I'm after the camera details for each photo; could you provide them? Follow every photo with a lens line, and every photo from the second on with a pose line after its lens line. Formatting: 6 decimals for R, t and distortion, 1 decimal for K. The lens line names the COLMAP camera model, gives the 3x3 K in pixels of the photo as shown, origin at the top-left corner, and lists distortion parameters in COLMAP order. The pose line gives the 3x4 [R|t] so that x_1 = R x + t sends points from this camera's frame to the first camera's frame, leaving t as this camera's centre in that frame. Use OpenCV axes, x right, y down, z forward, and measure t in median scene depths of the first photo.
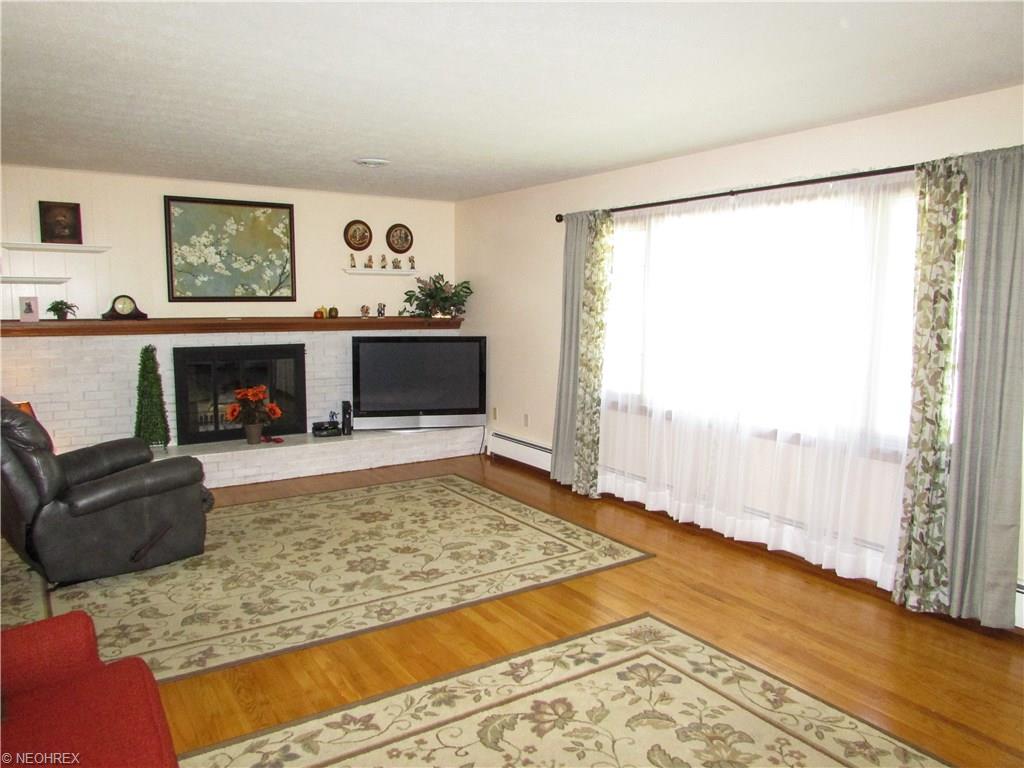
lens RADIAL K [[727.8, 0, 504.4], [0, 727.8, 380.8], [0, 0, 1]] dist [-0.025804, 0.000896]
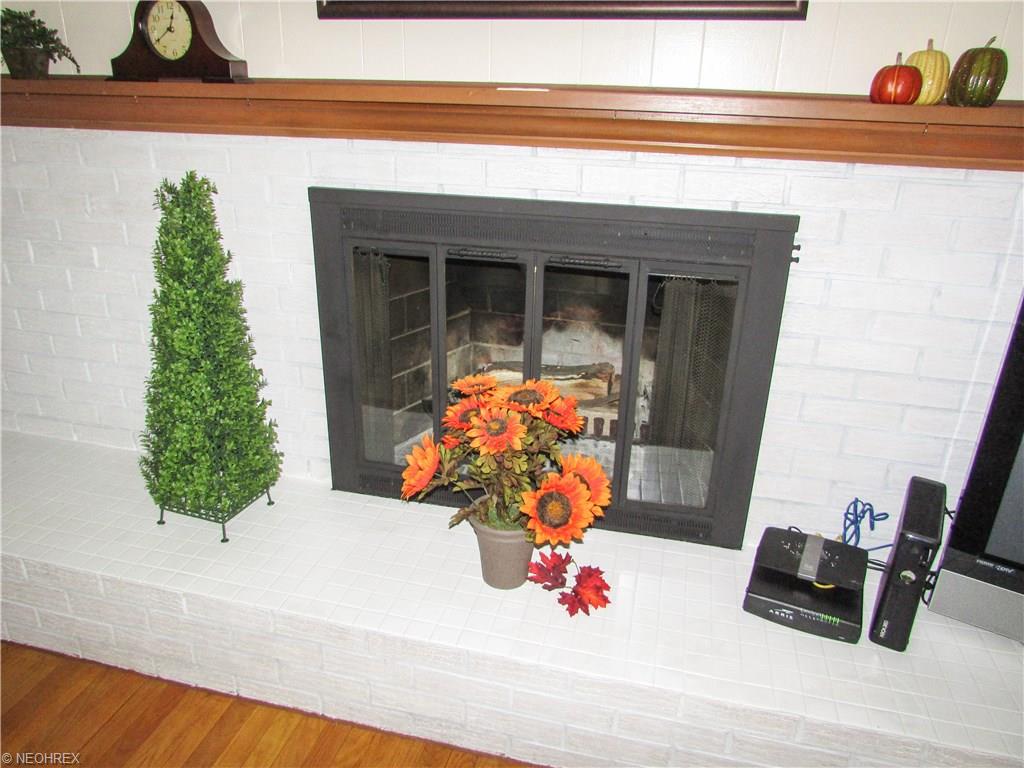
lens RADIAL K [[727.8, 0, 510.6], [0, 727.8, 383.1], [0, 0, 1]] dist [-0.025804, 0.000896]
pose [[0.680999, 0.291443, -0.671790, -0.200480], [-0.101226, 0.946048, 0.307810, -0.074455], [0.725254, -0.141616, 0.673759, 0.919373]]
